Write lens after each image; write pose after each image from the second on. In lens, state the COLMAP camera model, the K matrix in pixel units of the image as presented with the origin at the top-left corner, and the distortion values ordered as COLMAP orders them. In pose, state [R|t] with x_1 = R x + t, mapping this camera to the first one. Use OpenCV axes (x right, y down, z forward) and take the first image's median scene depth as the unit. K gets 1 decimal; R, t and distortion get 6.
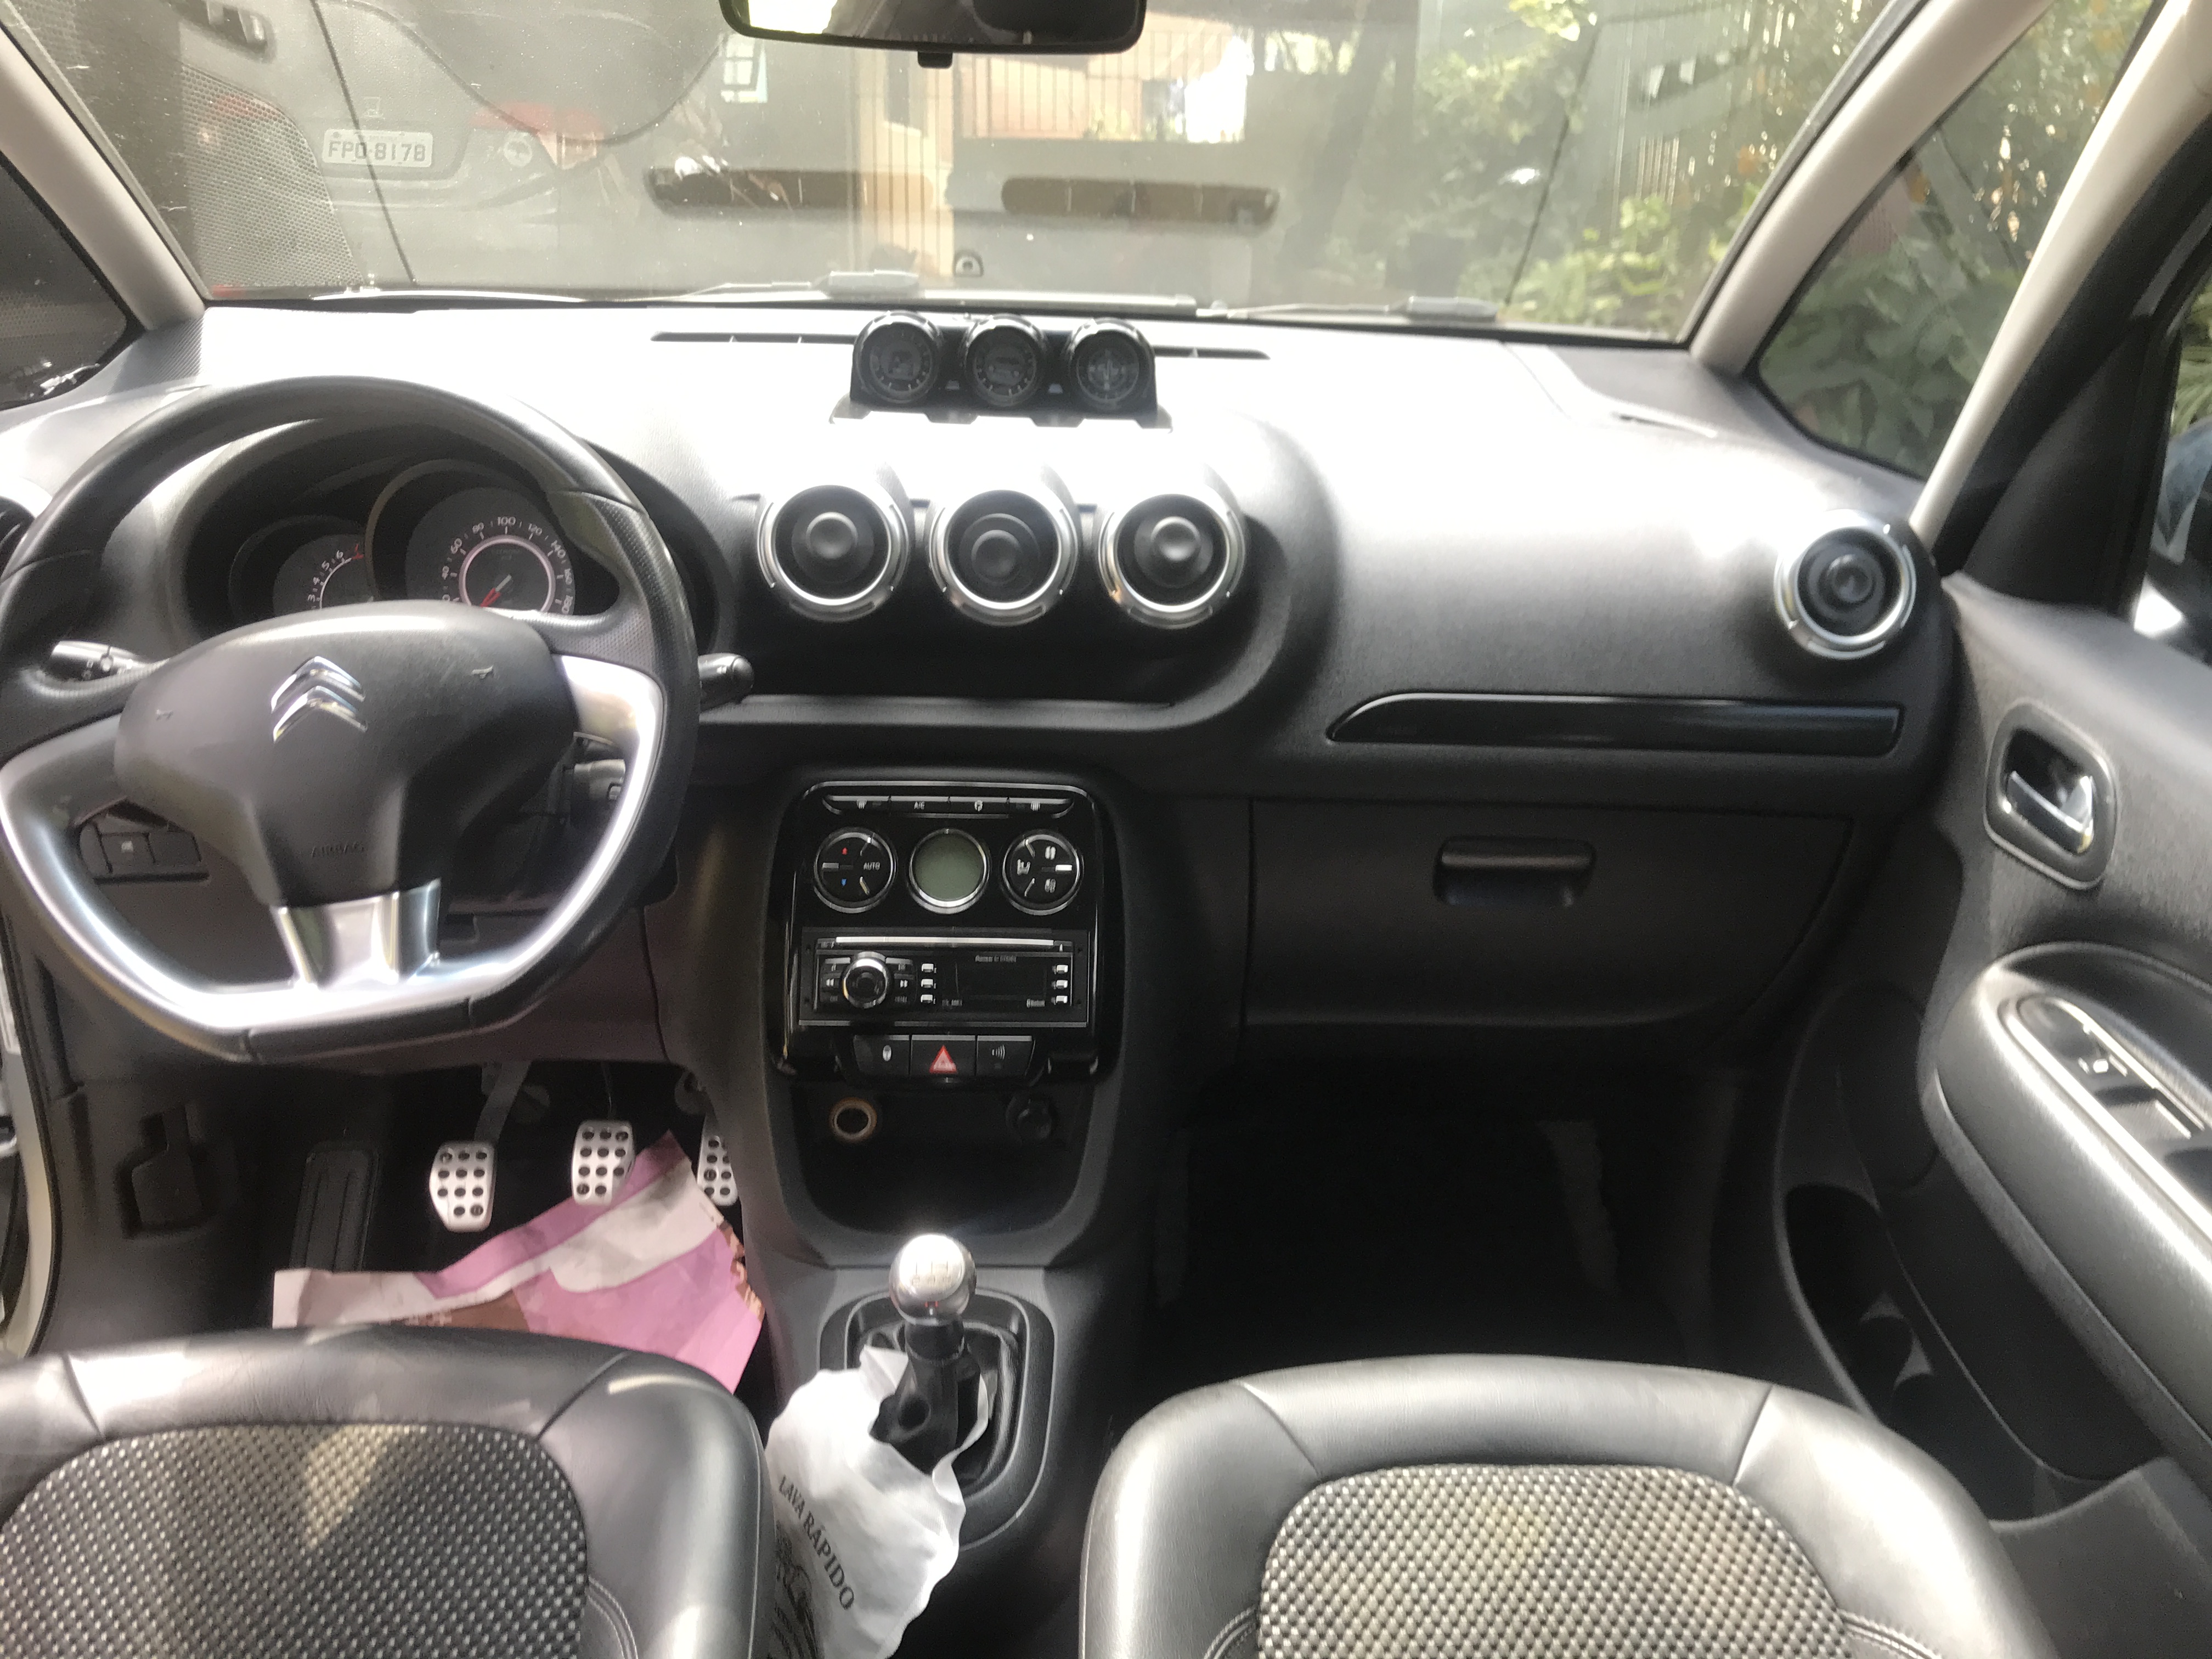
lens RADIAL K [[1836.1, 0, 1106.0], [0, 1836.1, 829.5], [0, 0, 1]] dist [0.005049, 0.008750]
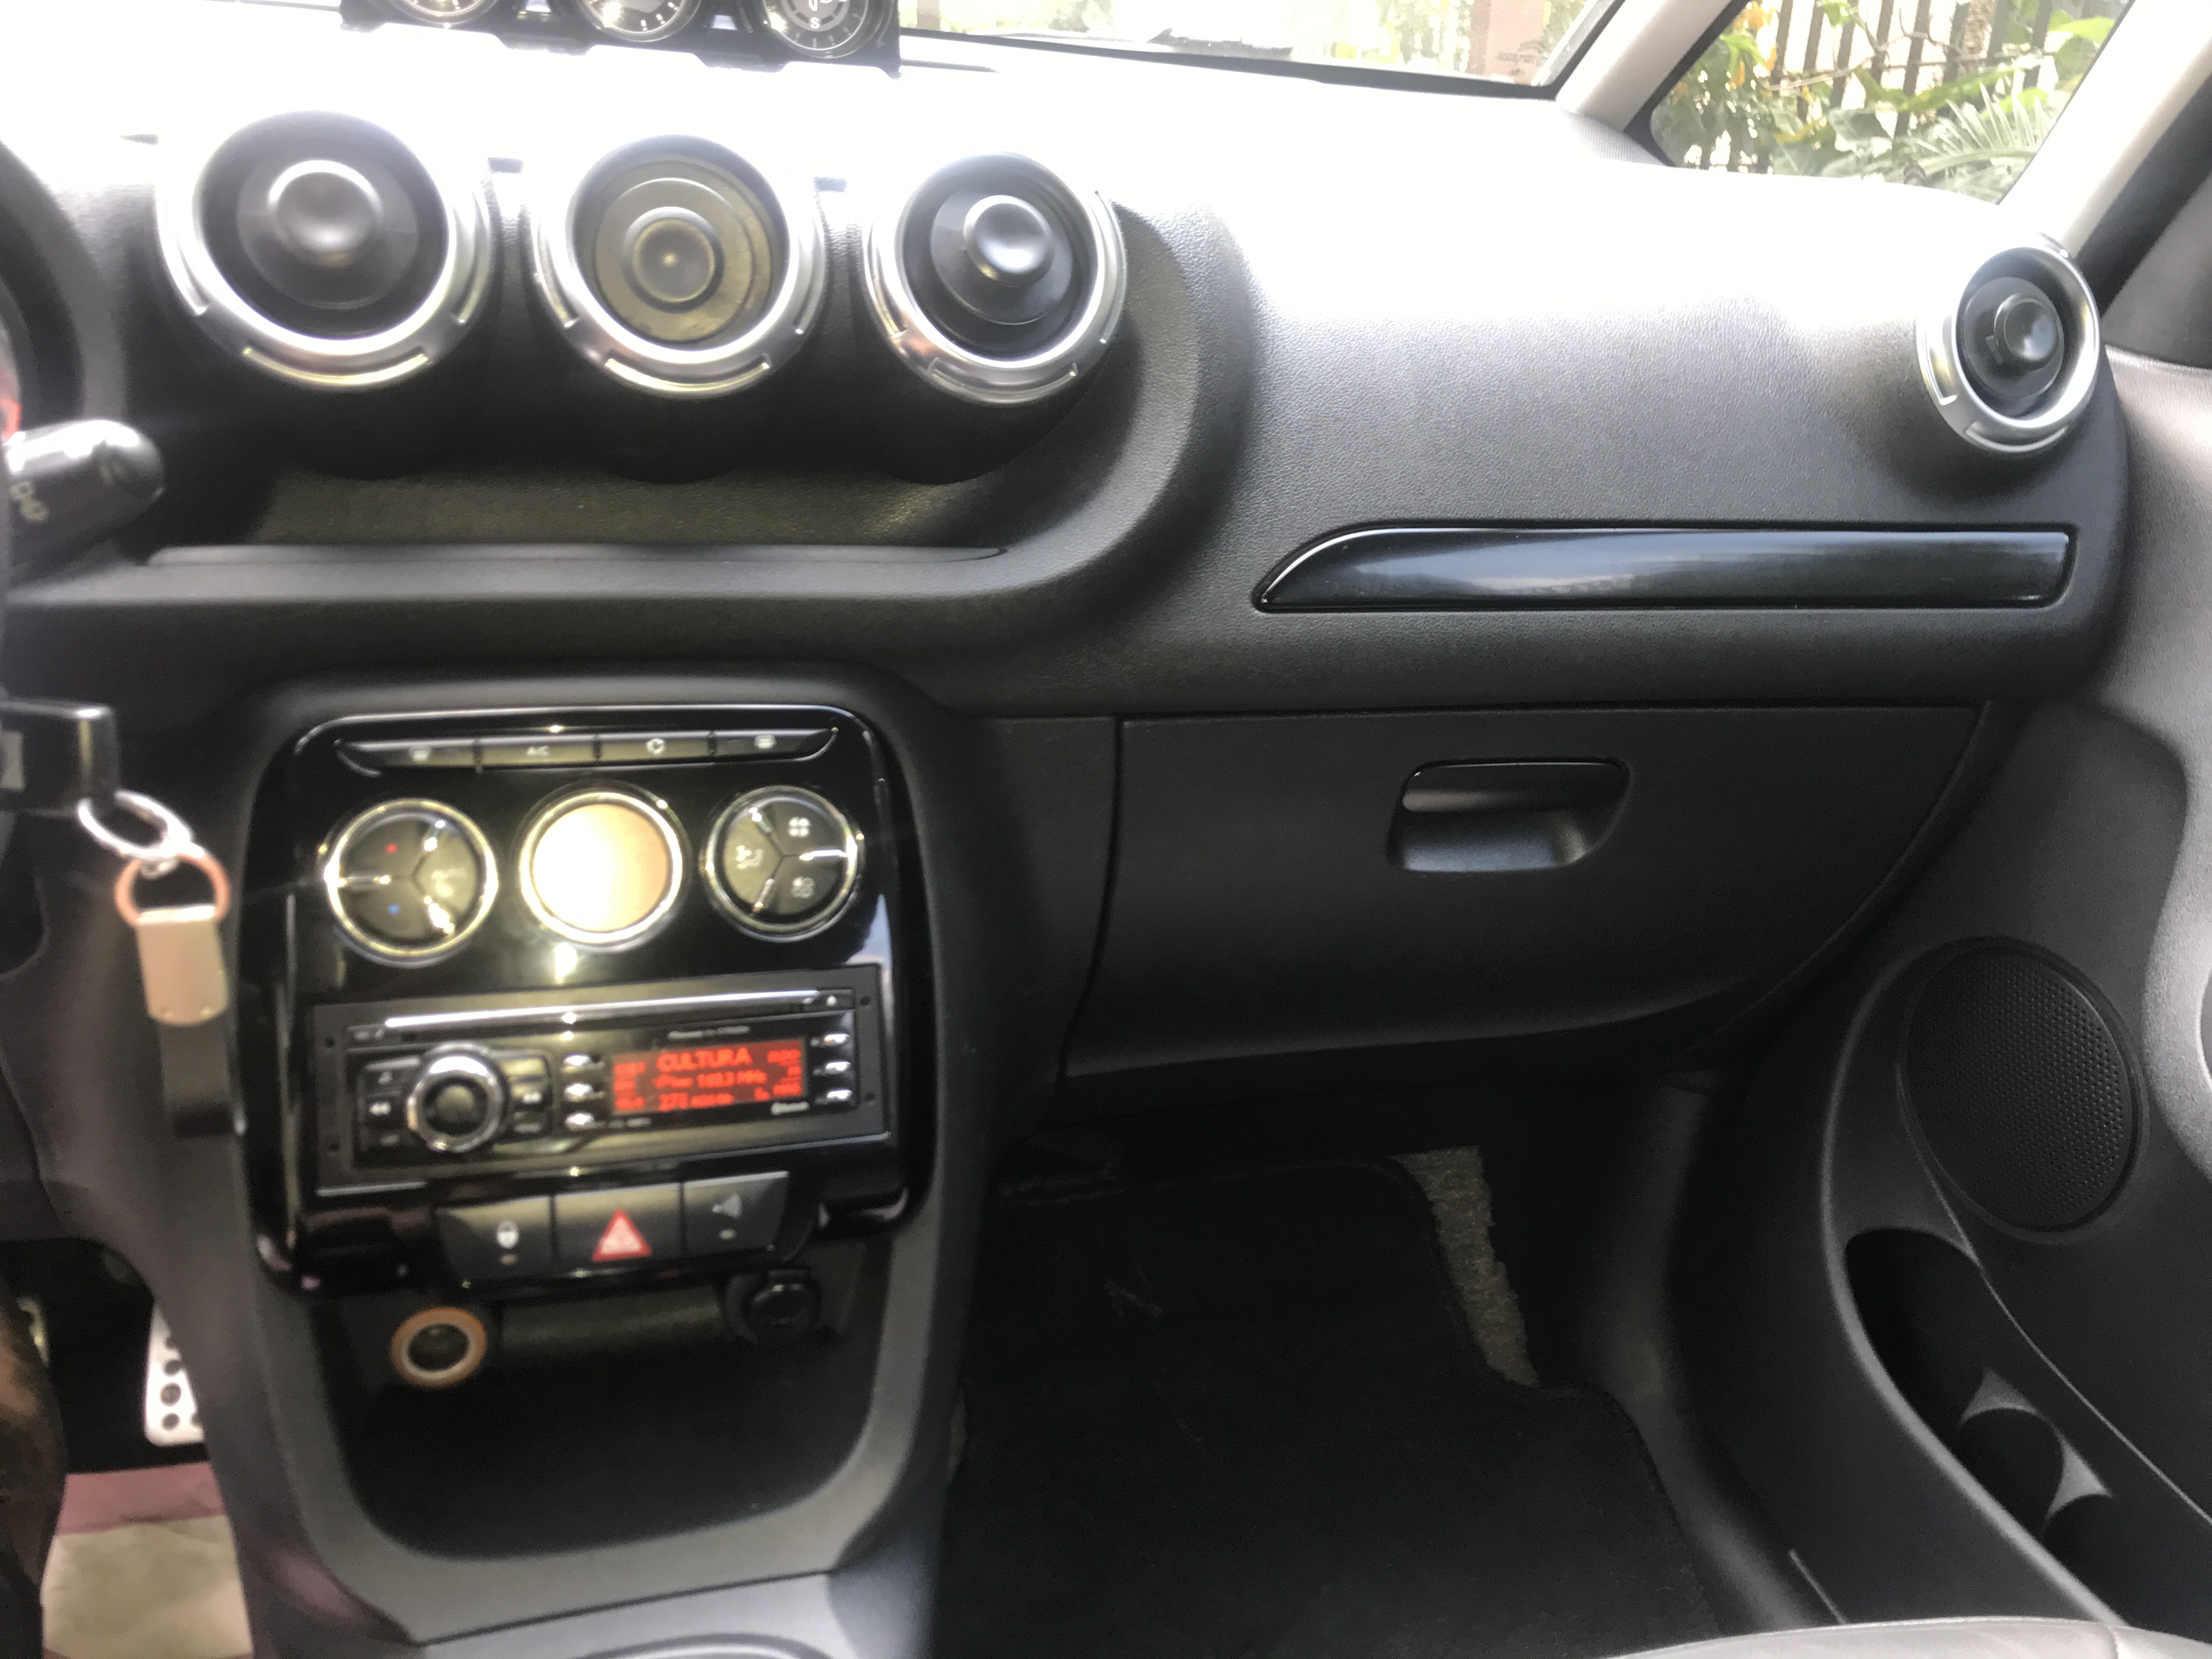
lens RADIAL K [[1801.5, 0, 1106.0], [0, 1801.5, 829.5], [0, 0, 1]] dist [0.054892, -0.189456]
pose [[0.964453, -0.062511, 0.256754, -0.079549], [0.059098, 0.998031, 0.020997, 0.007390], [-0.257561, -0.005077, 0.966249, 0.461028]]
